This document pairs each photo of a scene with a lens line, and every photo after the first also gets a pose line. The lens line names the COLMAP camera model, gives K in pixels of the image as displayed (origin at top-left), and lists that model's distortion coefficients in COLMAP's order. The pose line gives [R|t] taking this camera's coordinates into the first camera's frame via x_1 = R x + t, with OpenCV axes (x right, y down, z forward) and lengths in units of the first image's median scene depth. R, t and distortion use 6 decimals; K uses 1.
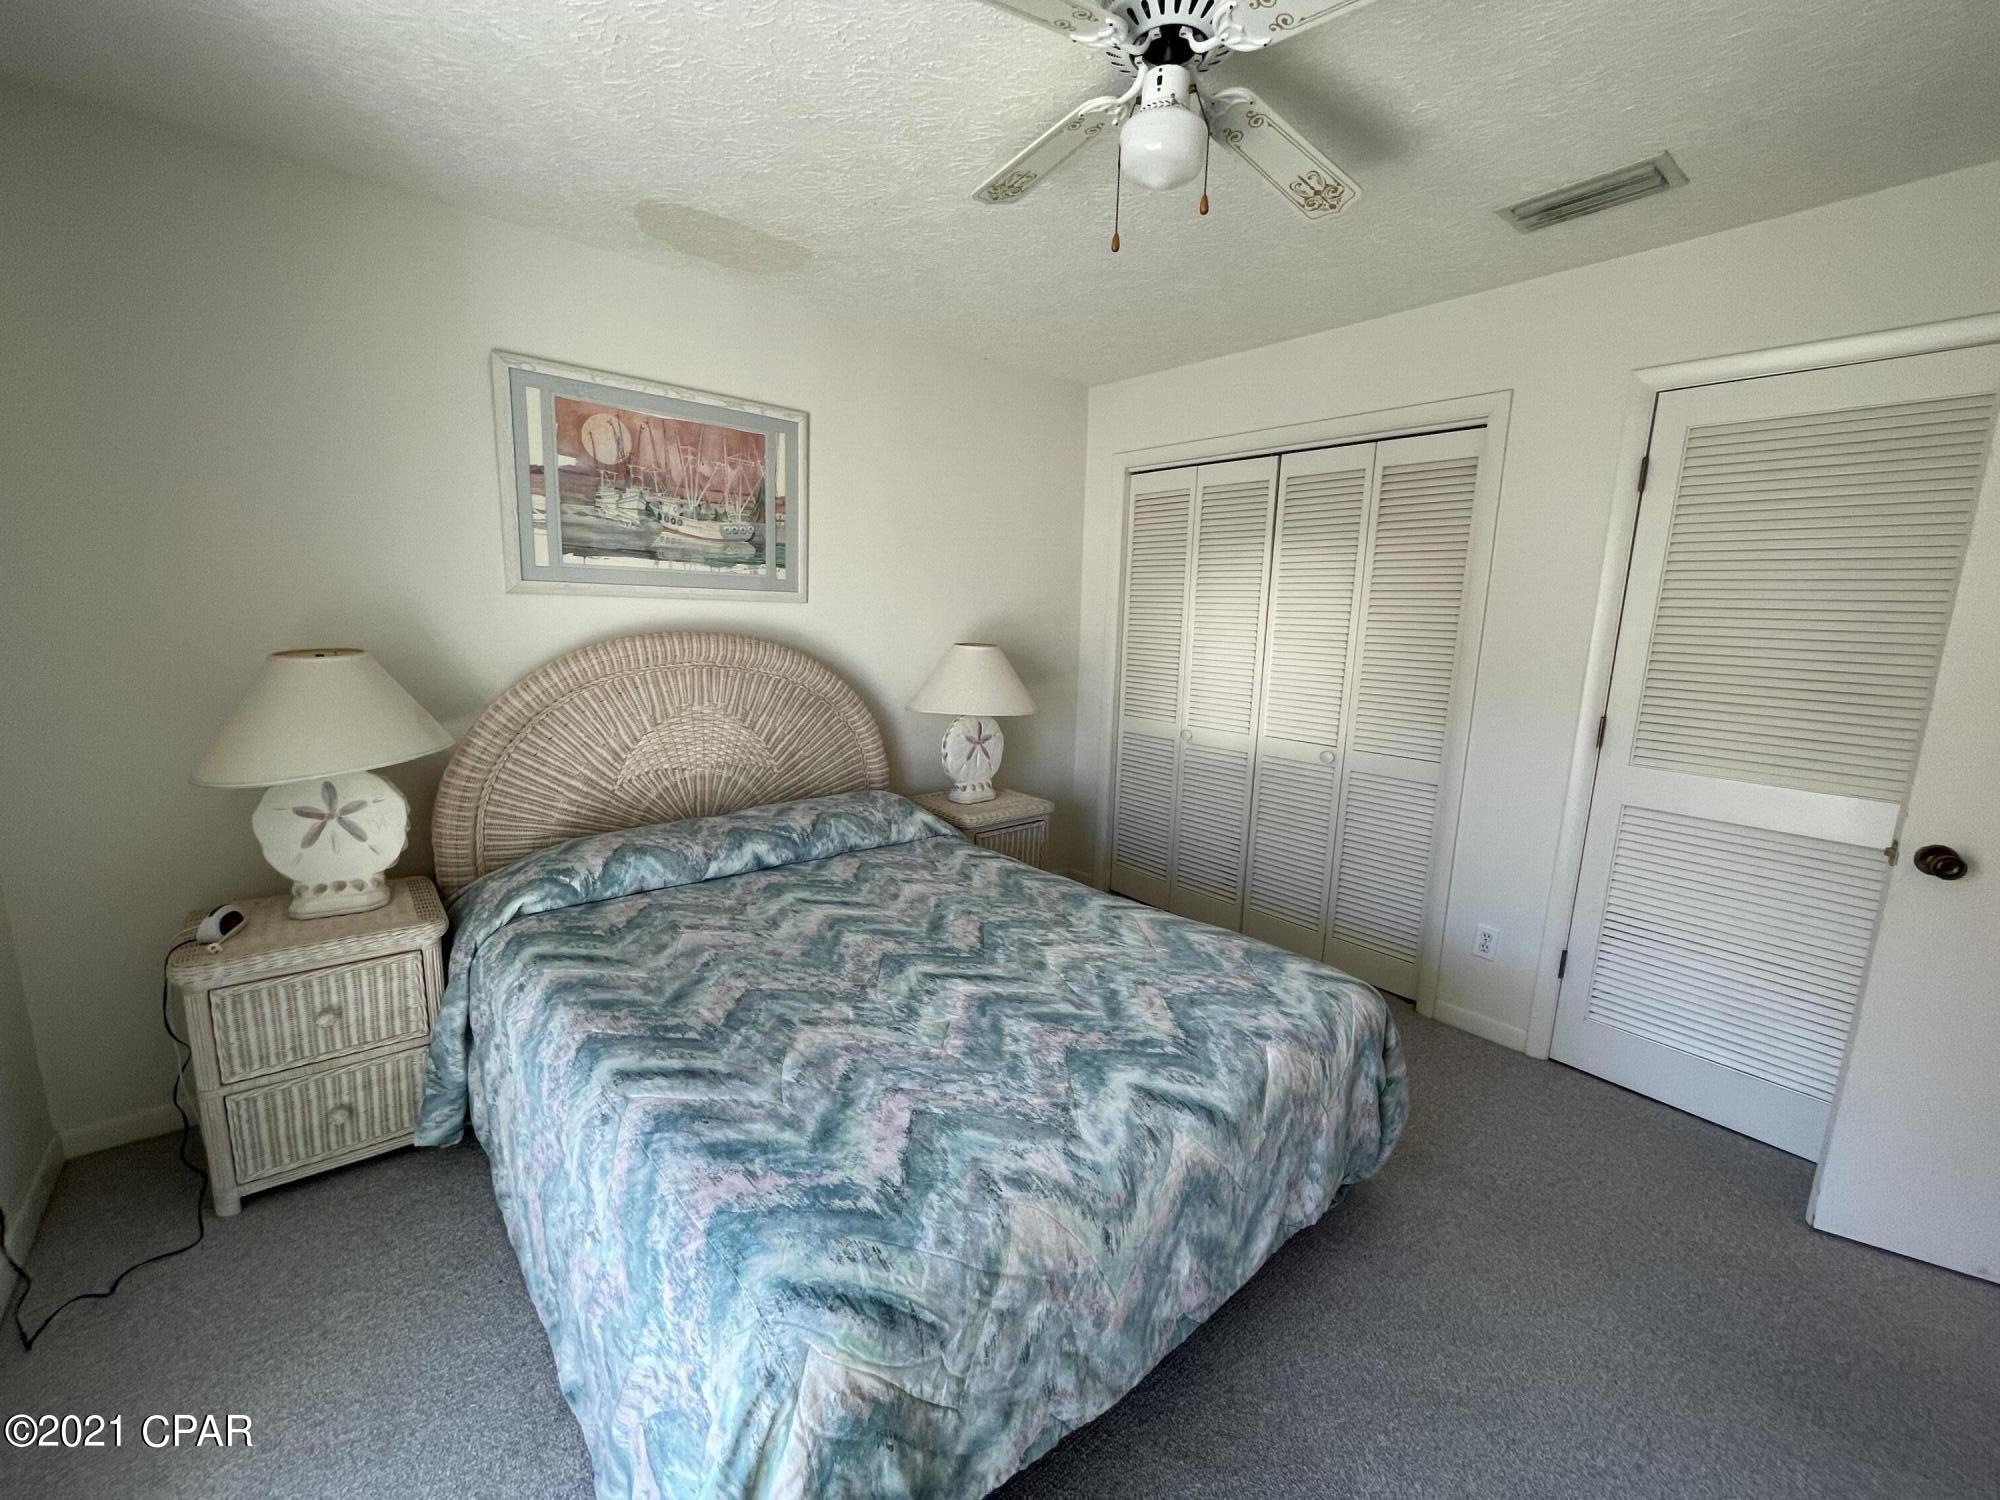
lens RADIAL K [[816.3, 0, 997.2], [0, 816.3, 751.3], [0, 0, 1]] dist [0.001723, -0.000081]
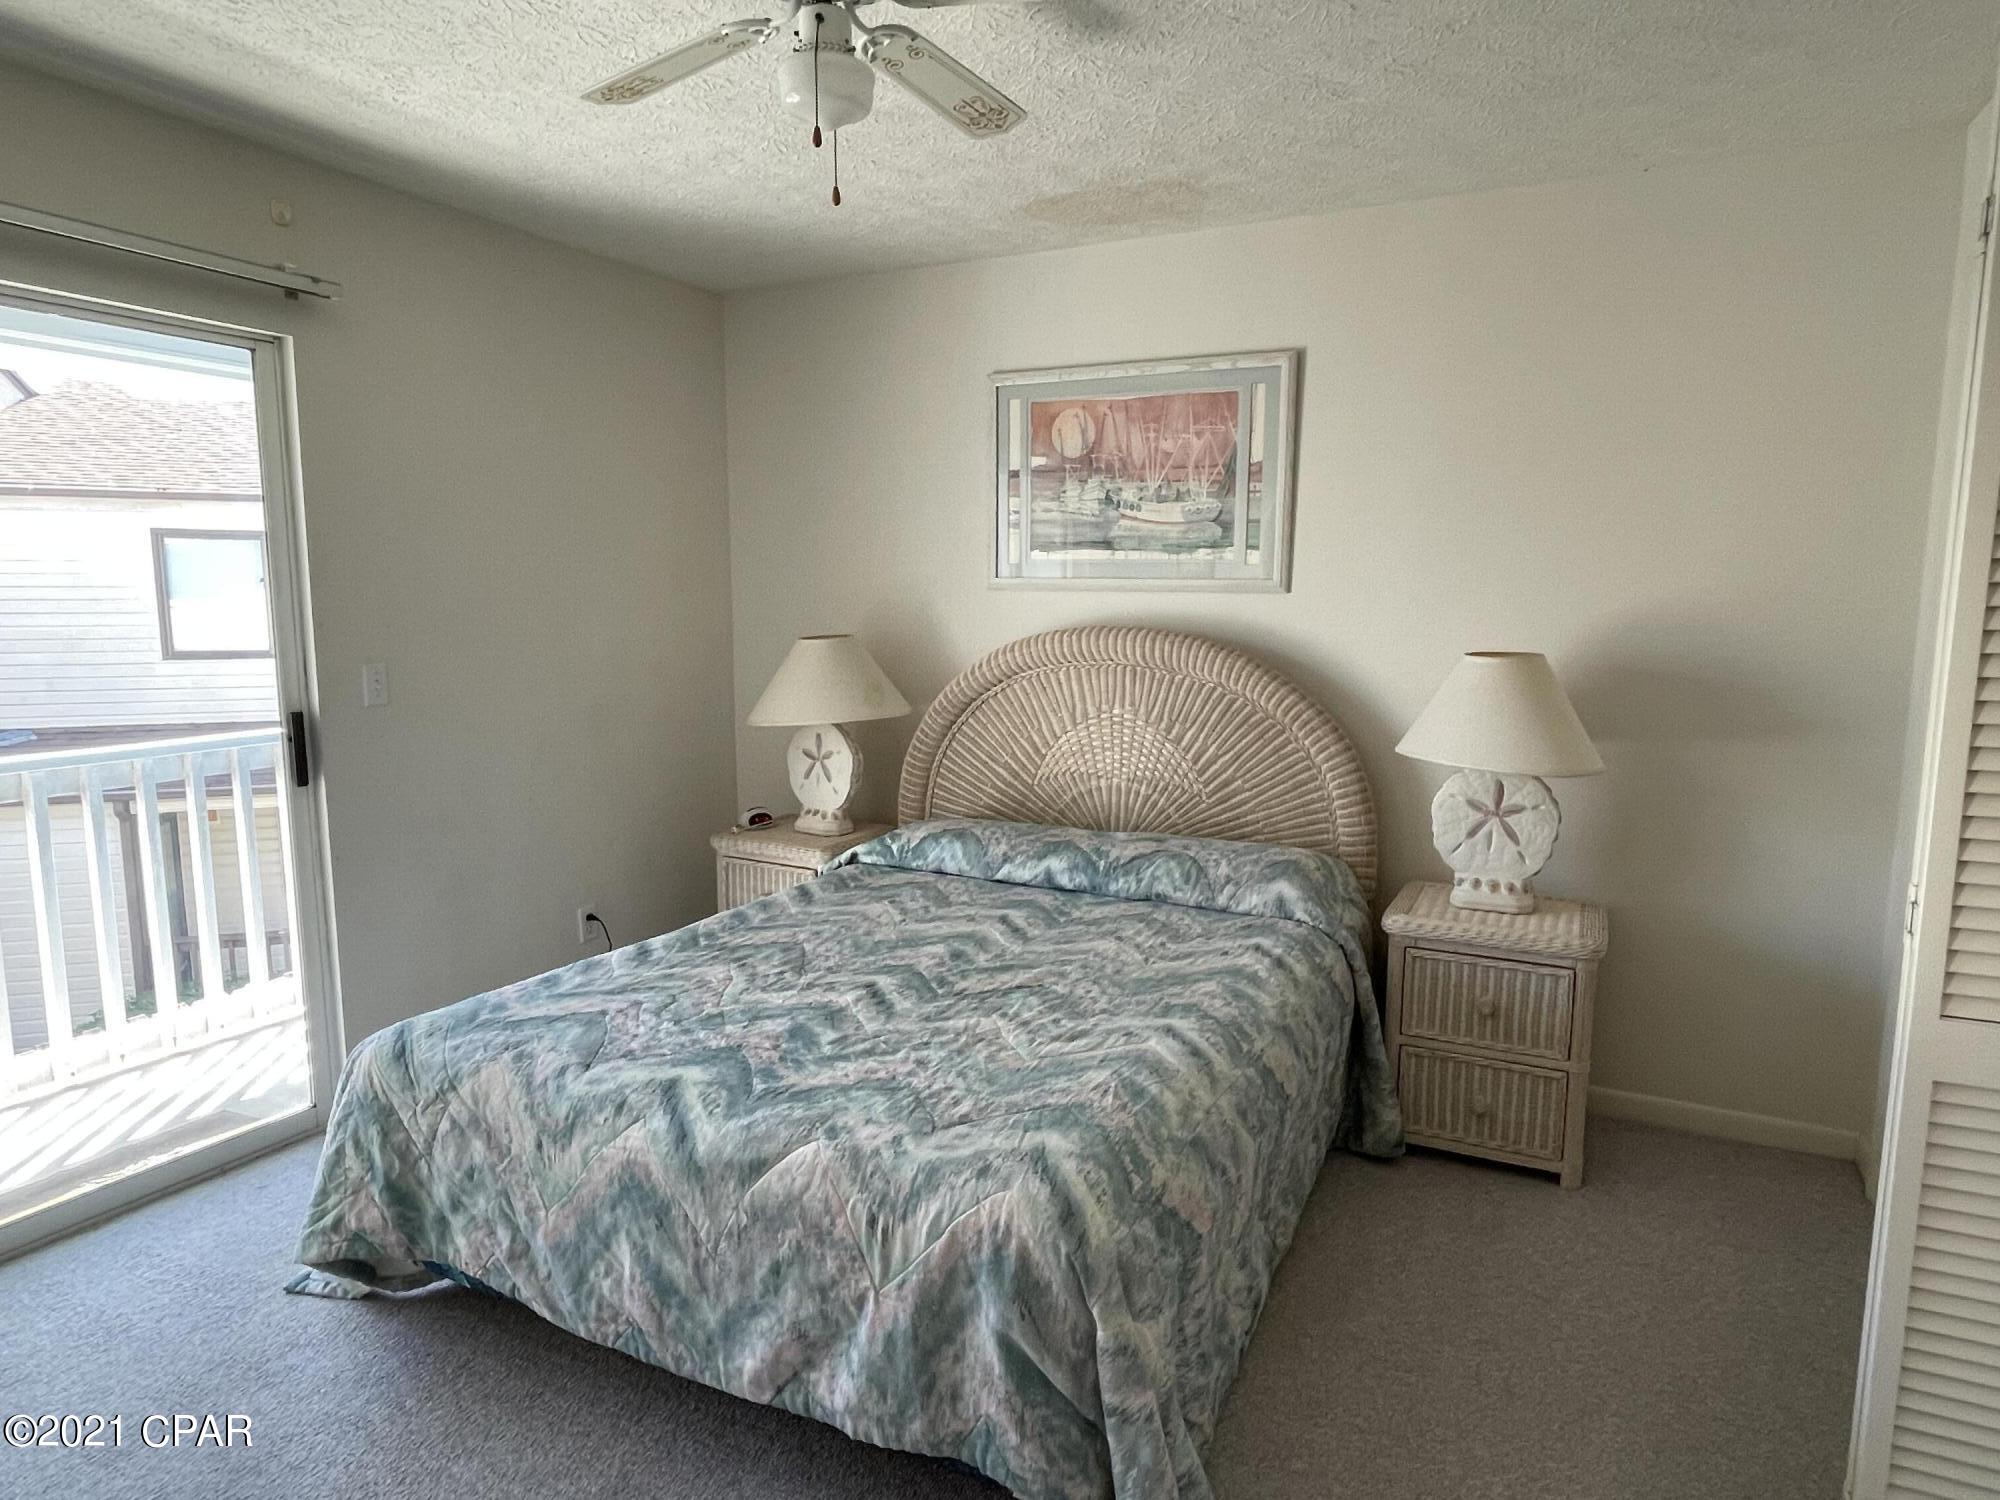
lens RADIAL K [[1185.1, 0, 1001.8], [0, 1185.1, 748.8], [0, 0, 1]] dist [-0.000390, 0.000902]
pose [[0.381986, 0.097996, -0.918958, 0.961959], [-0.154791, 0.987099, 0.040920, -0.056267], [0.911113, 0.126615, 0.392227, 0.461284]]
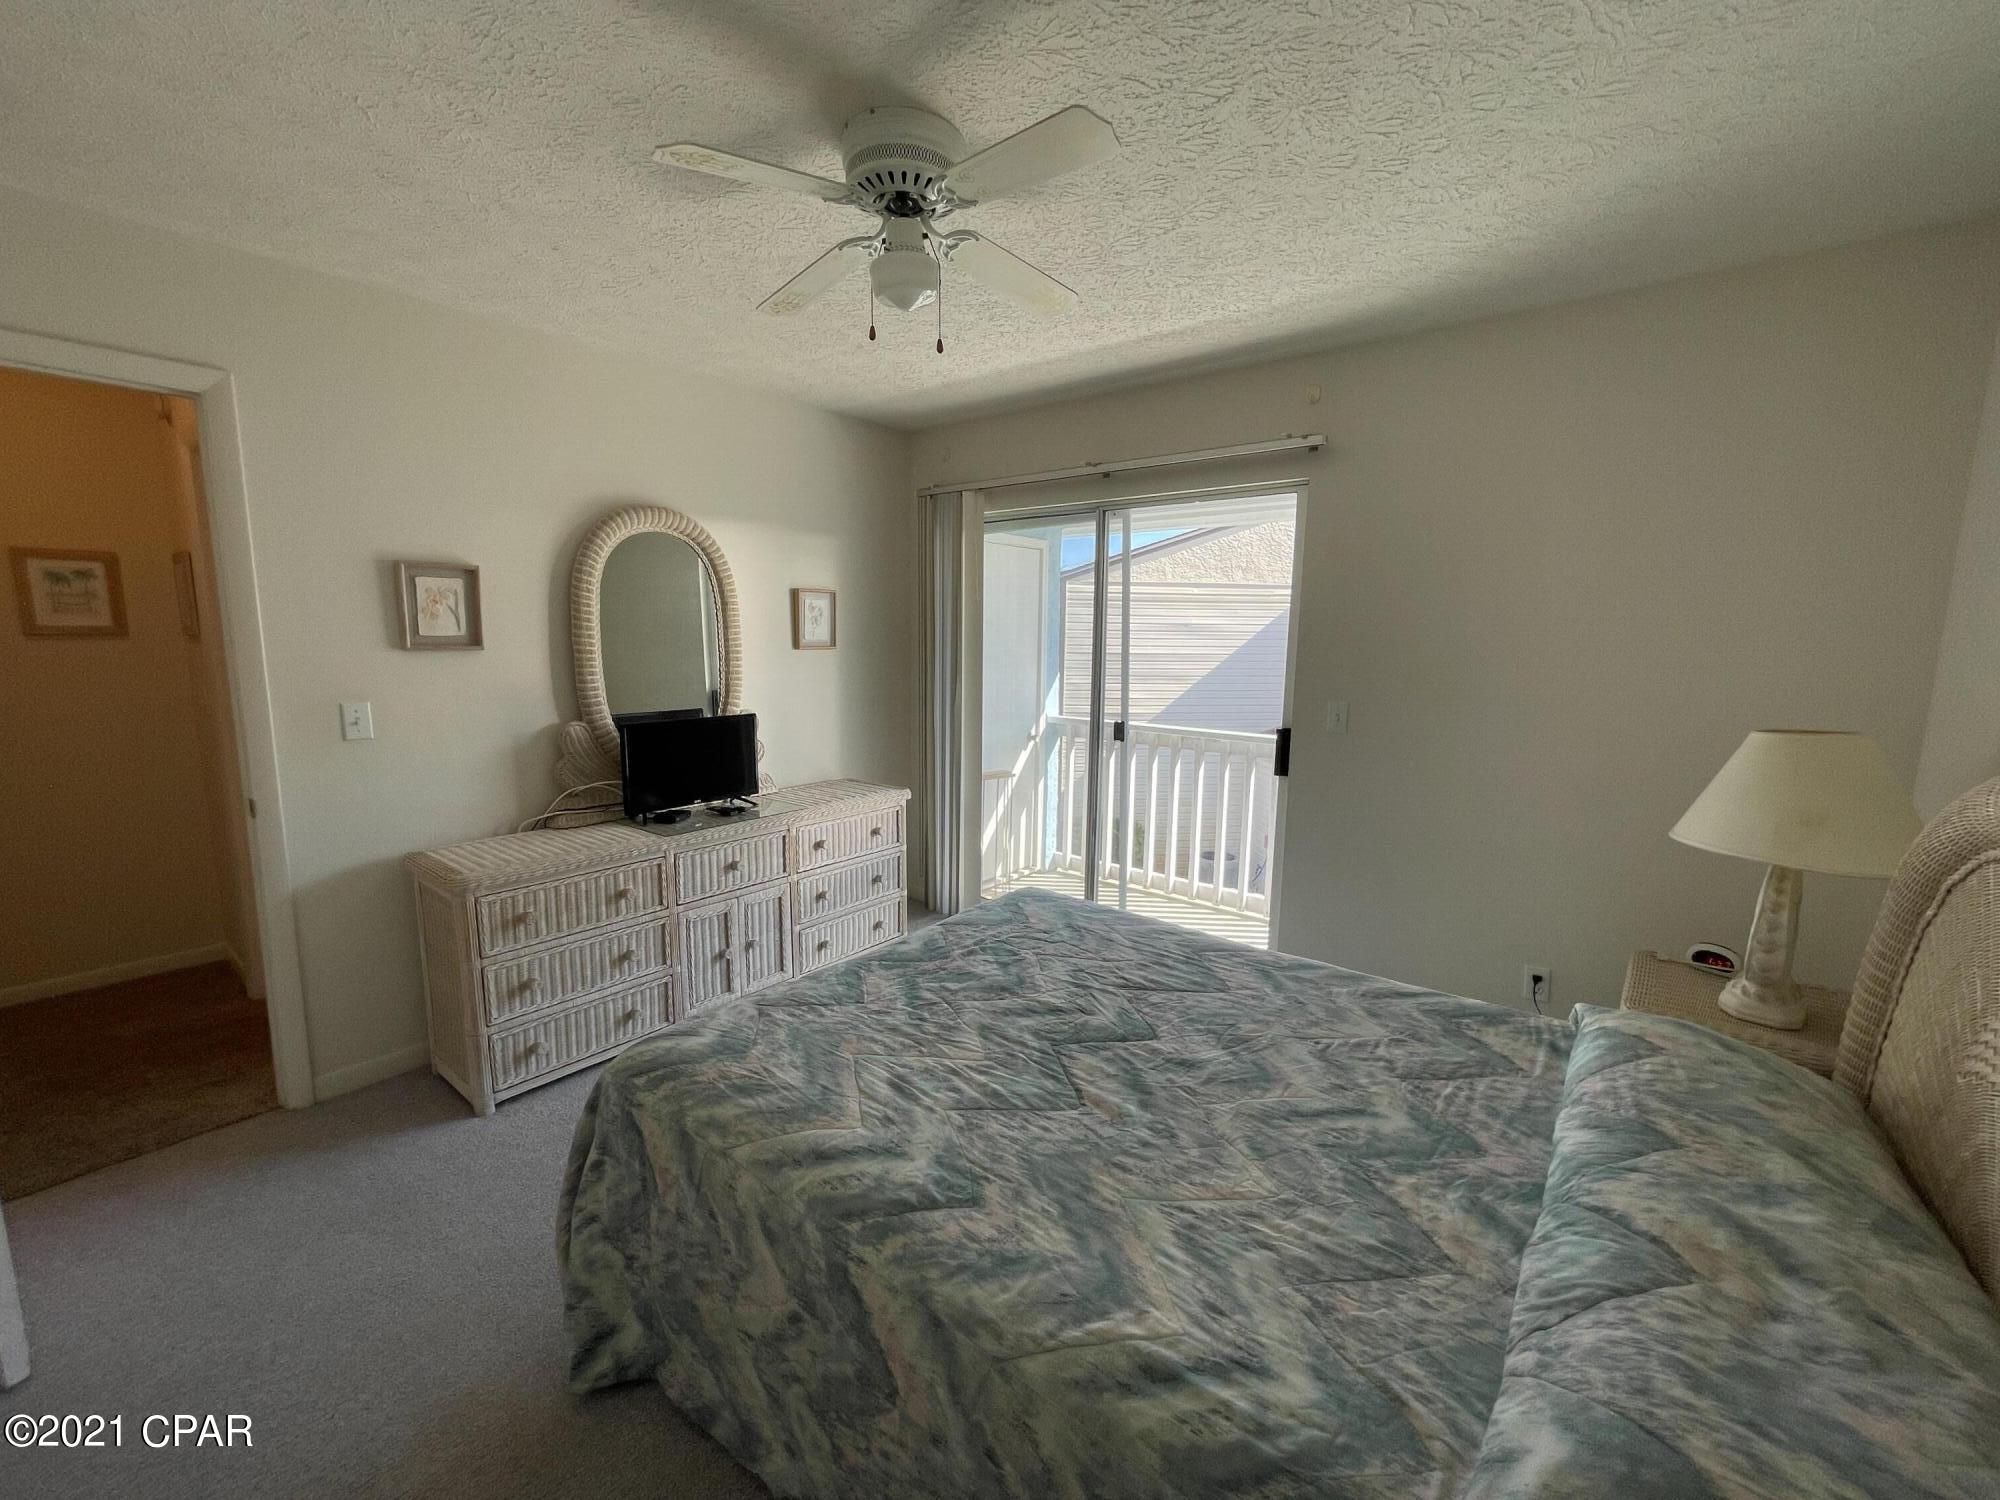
lens RADIAL K [[816.3, 0, 1009.8], [0, 816.3, 745.7], [0, 0, 1]] dist [0.001723, -0.000081]
pose [[-0.979600, -0.009952, -0.200712, 0.179391], [-0.071510, 0.950661, 0.301877, -0.278310], [0.187805, 0.310072, -0.931979, 1.478077]]
